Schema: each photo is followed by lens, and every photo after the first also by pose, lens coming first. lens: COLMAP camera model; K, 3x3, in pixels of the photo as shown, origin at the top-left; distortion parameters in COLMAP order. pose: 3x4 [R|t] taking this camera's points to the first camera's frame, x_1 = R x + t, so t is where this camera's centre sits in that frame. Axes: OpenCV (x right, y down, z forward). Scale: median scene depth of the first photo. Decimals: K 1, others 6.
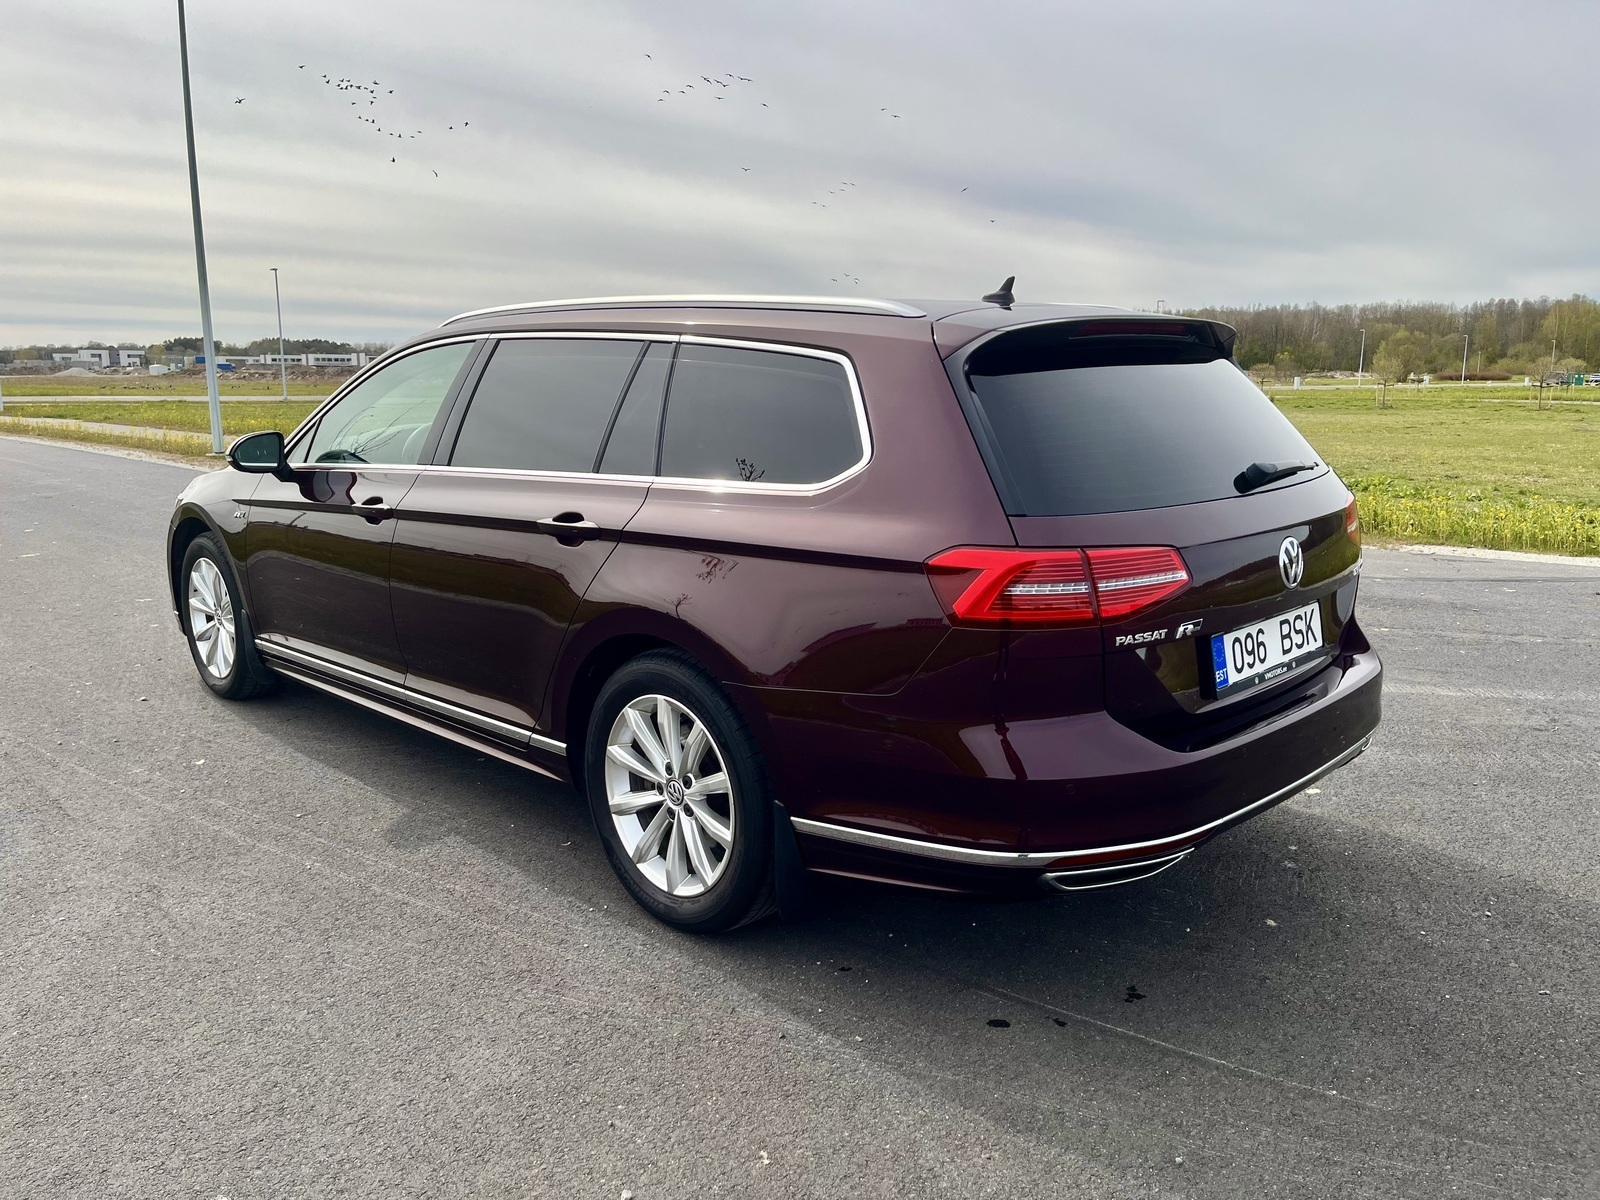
lens RADIAL K [[1271.3, 0, 800.0], [0, 1271.3, 600.0], [0, 0, 1]] dist [0.033774, 0.001430]
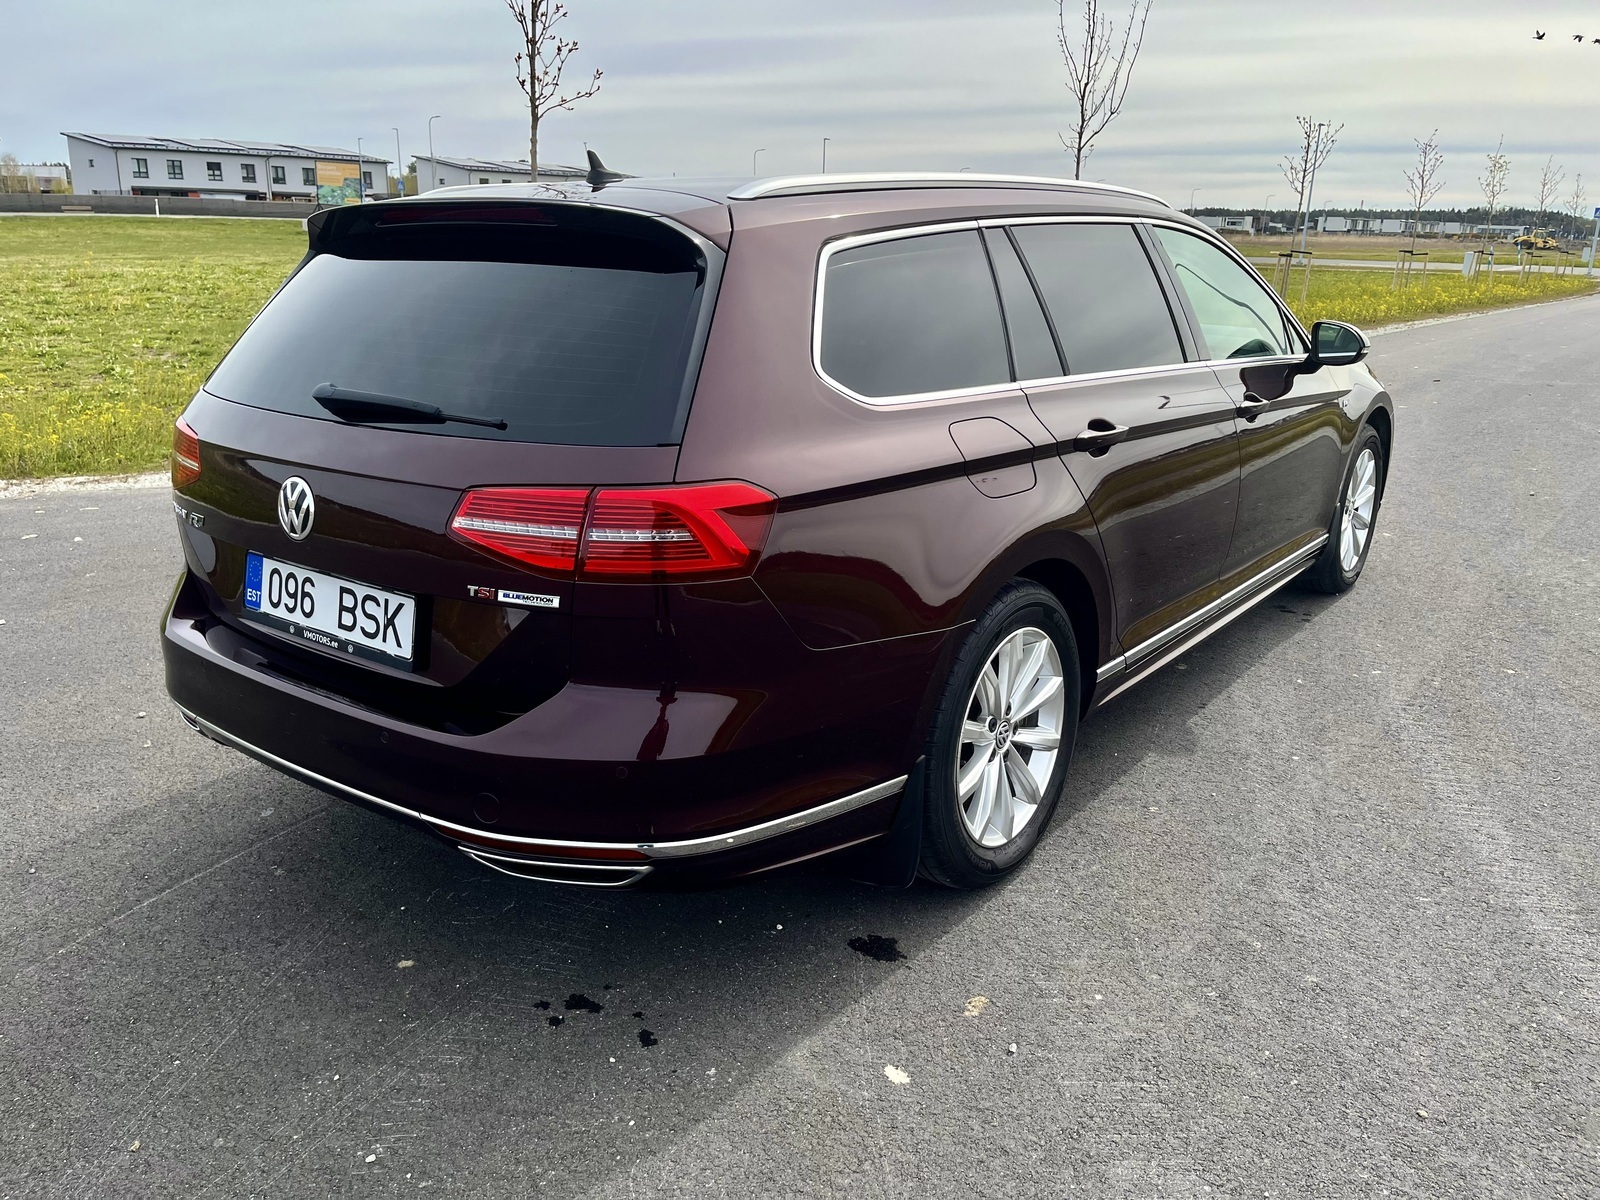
lens RADIAL K [[1234.9, 0, 794.7], [0, 1234.9, 610.9], [0, 0, 1]] dist [0.122274, -0.185895]
pose [[0.113577, 0.296597, -0.948225, 1.145246], [-0.199320, 0.941799, 0.270713, -0.236653], [0.973330, 0.158253, 0.166085, 1.131622]]
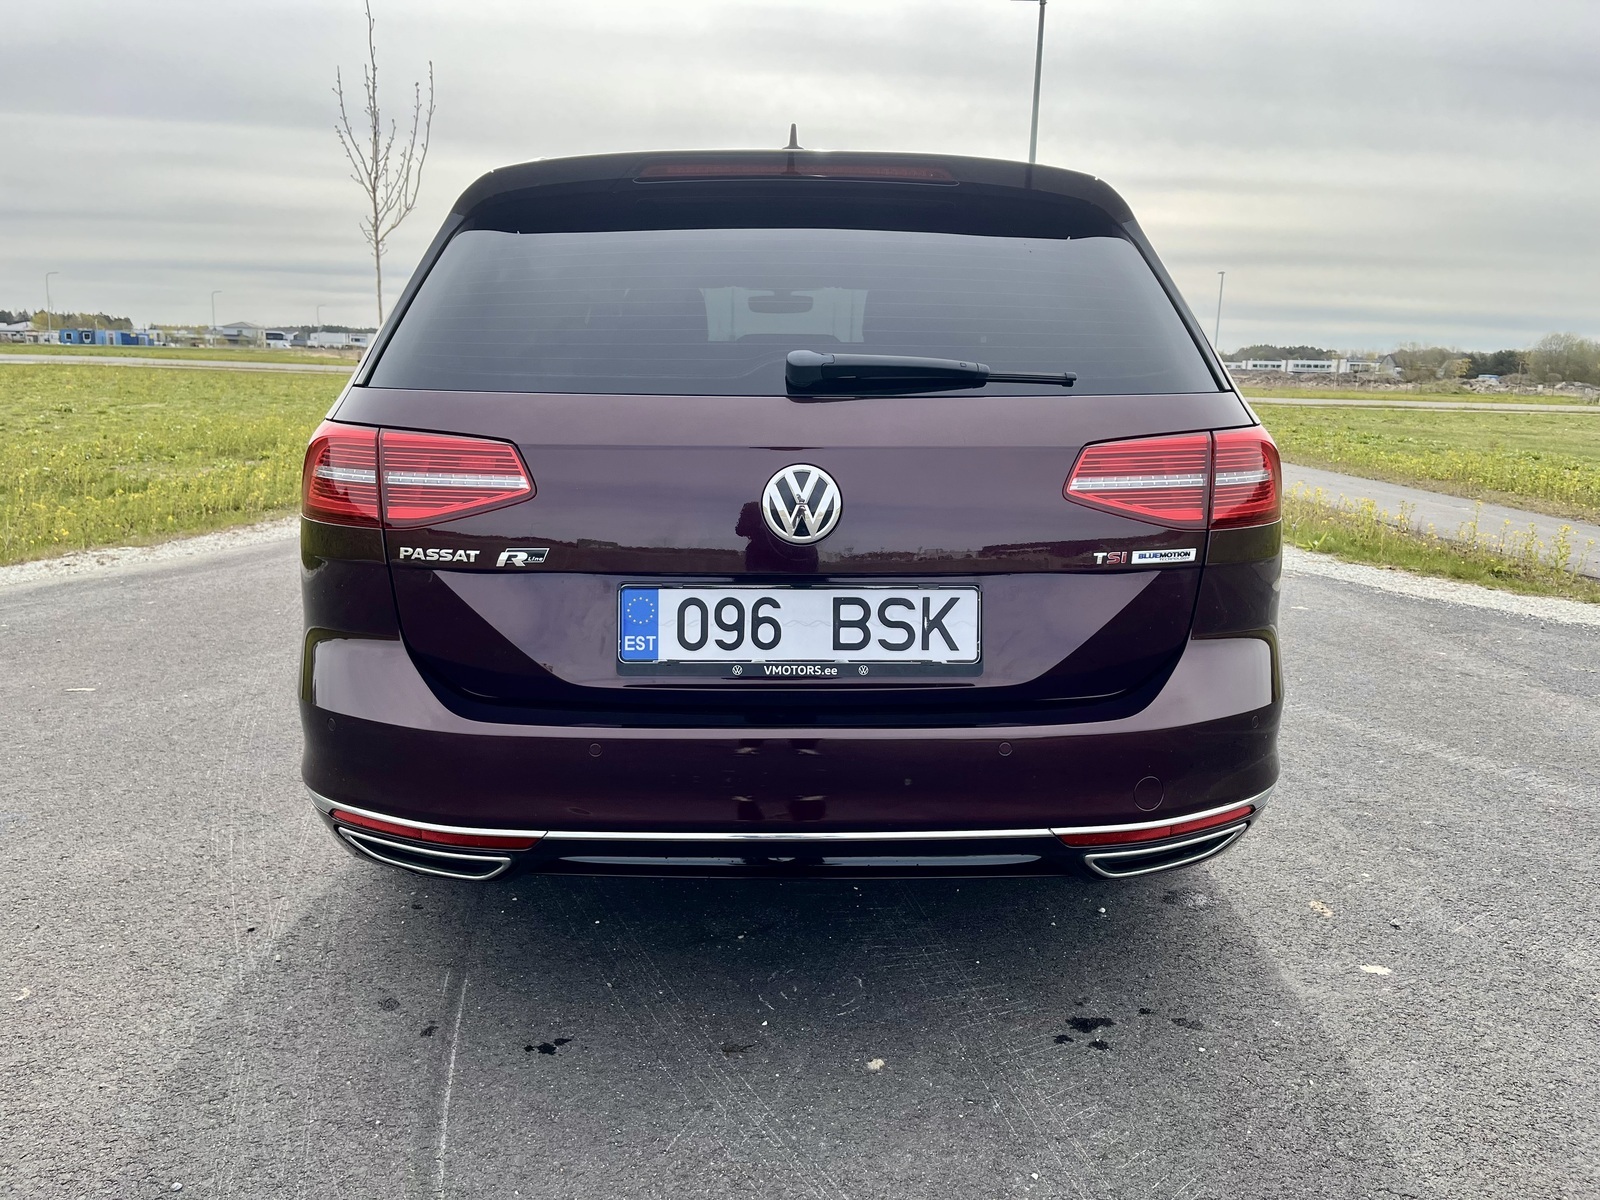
lens RADIAL K [[1234.9, 0, 794.7], [0, 1234.9, 610.9], [0, 0, 1]] dist [0.122274, -0.185895]
pose [[0.714483, 0.152823, -0.682759, 0.785124], [-0.151264, 0.986514, 0.062521, -0.013359], [0.683106, 0.058607, 0.727964, 0.511998]]
